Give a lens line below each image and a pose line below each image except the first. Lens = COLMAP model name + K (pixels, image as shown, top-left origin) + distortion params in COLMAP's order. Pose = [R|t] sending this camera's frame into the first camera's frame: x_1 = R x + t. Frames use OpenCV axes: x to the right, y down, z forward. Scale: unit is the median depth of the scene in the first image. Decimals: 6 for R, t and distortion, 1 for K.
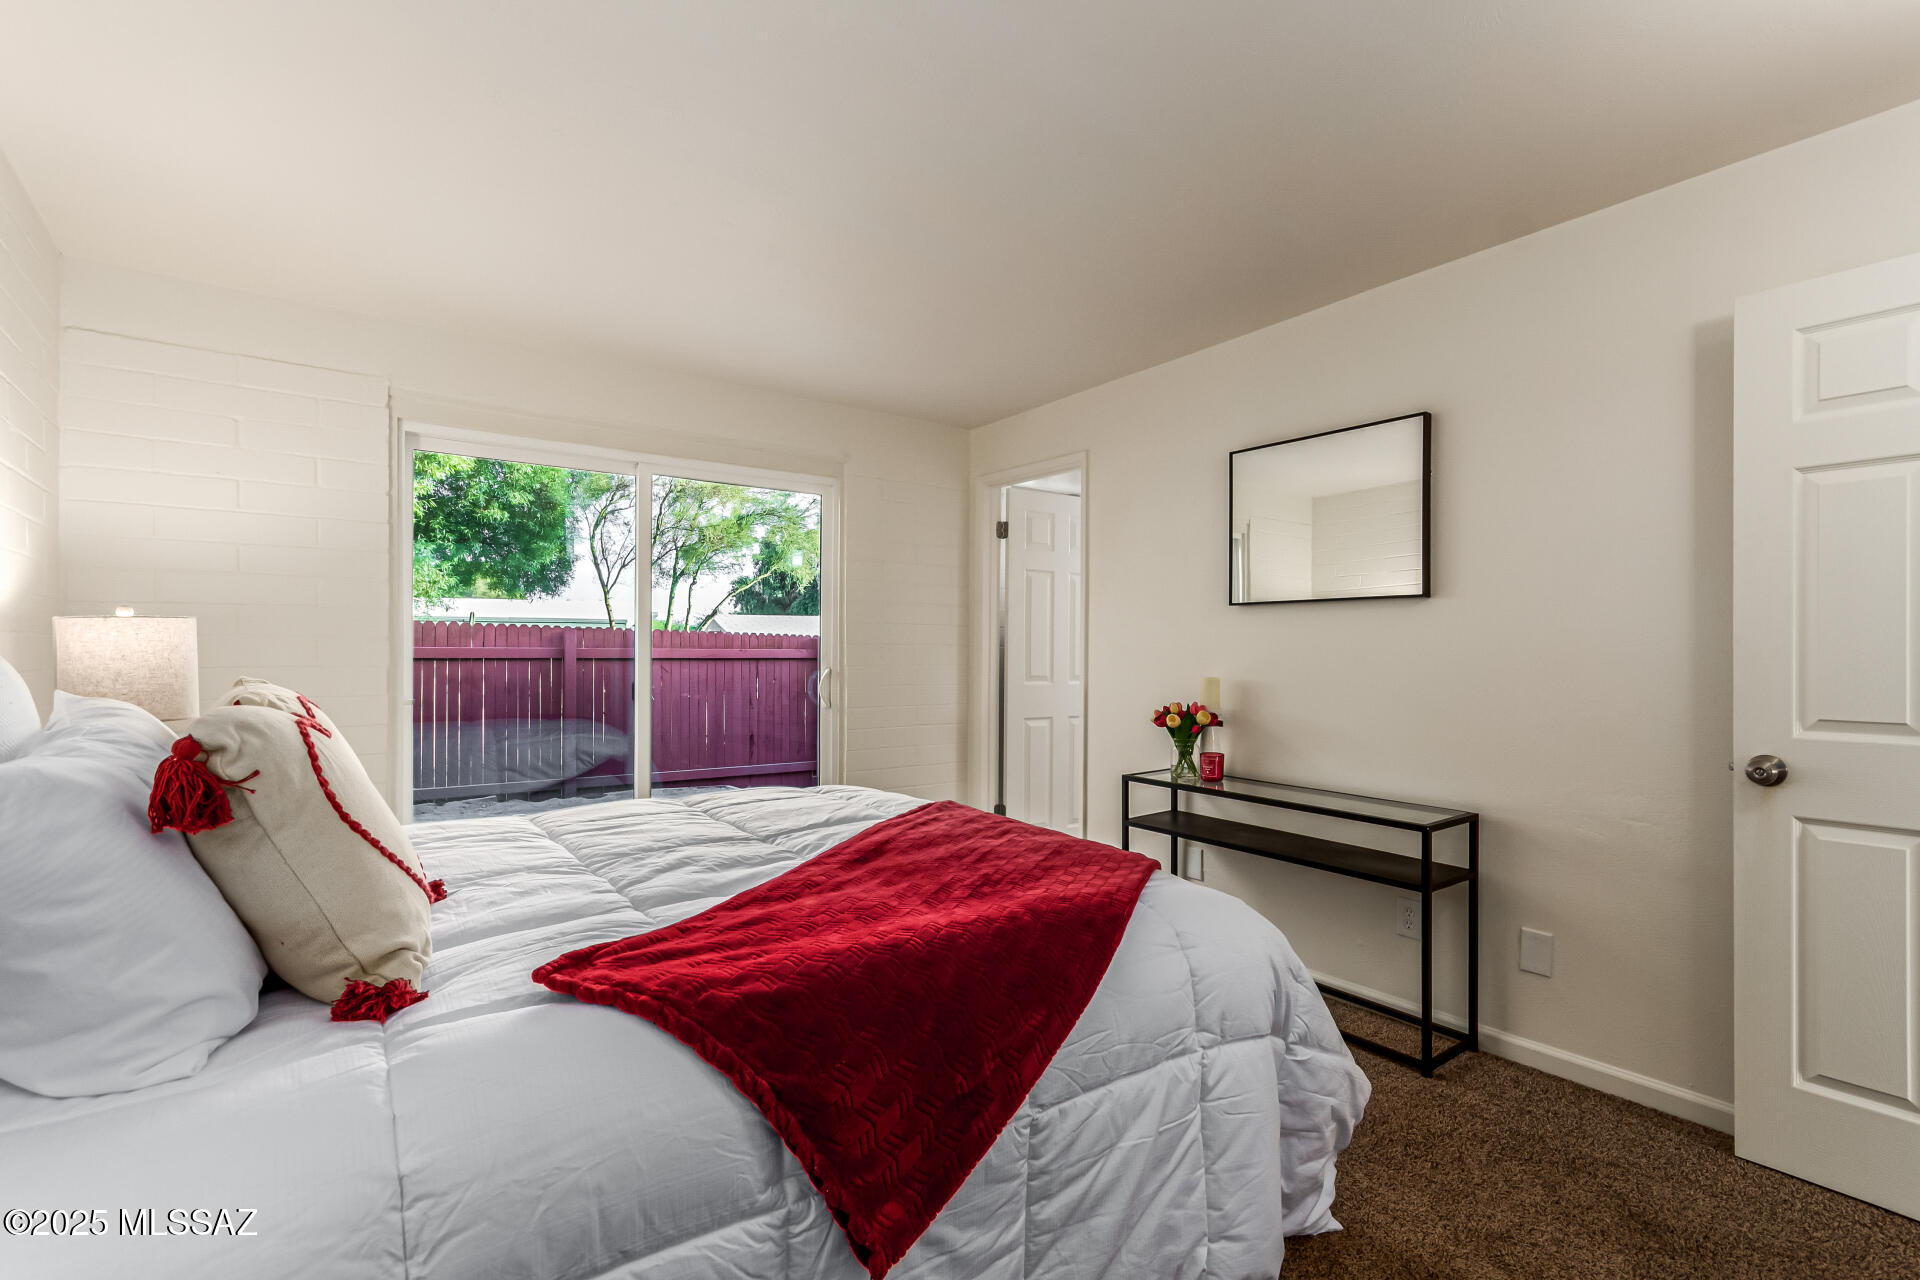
lens RADIAL K [[896.2, 0, 961.0], [0, 896.2, 650.5], [0, 0, 1]] dist [0.001479, 0.000225]
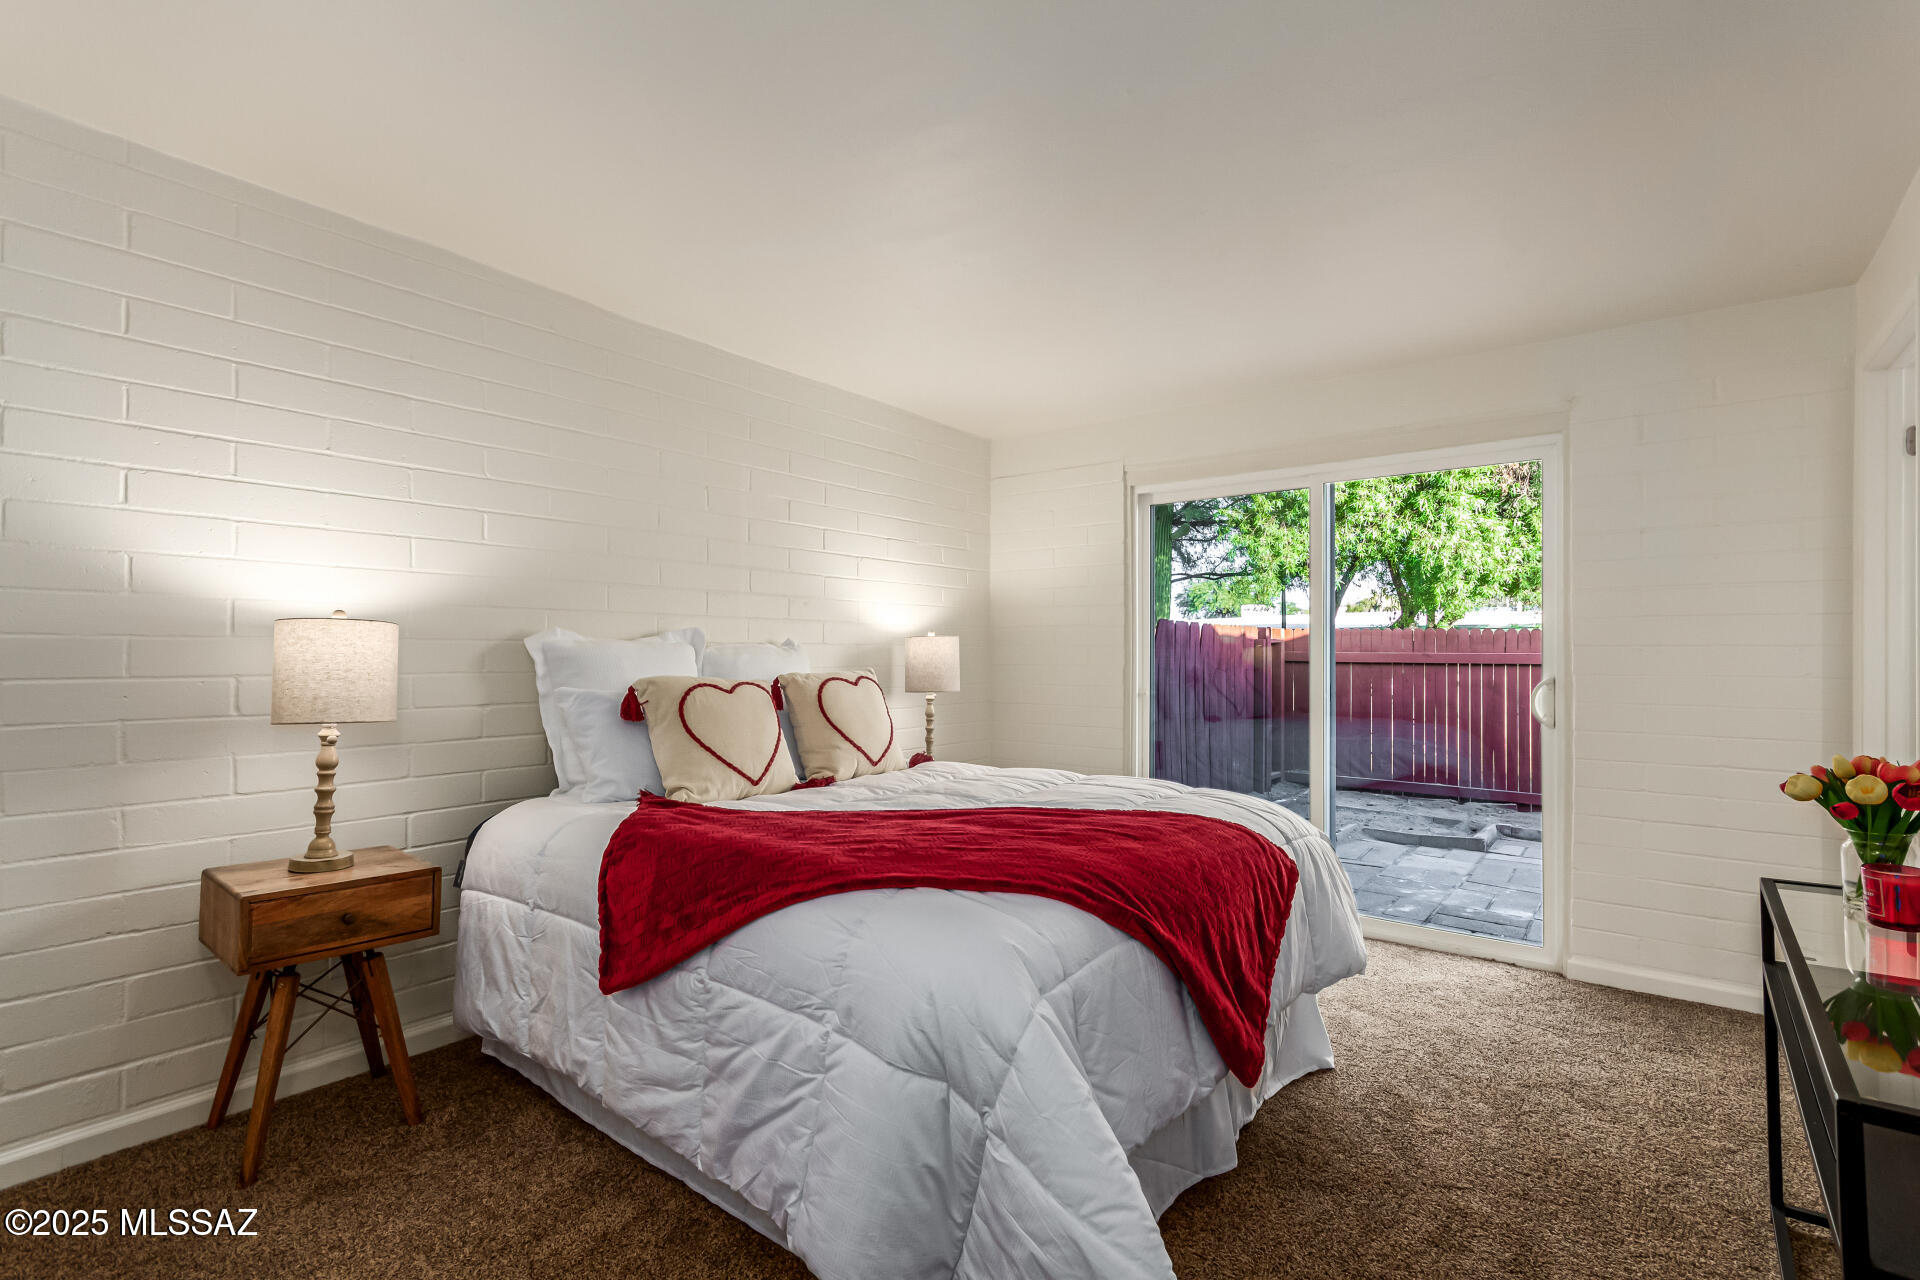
lens RADIAL K [[896.2, 0, 1012.4], [0, 896.2, 660.4], [0, 0, 1]] dist [0.001479, 0.000225]
pose [[0.275081, 0.002403, -0.961418, 0.758366], [0.000353, 0.999997, 0.002601, 0.005932], [0.961421, -0.001055, 0.275080, 0.518600]]
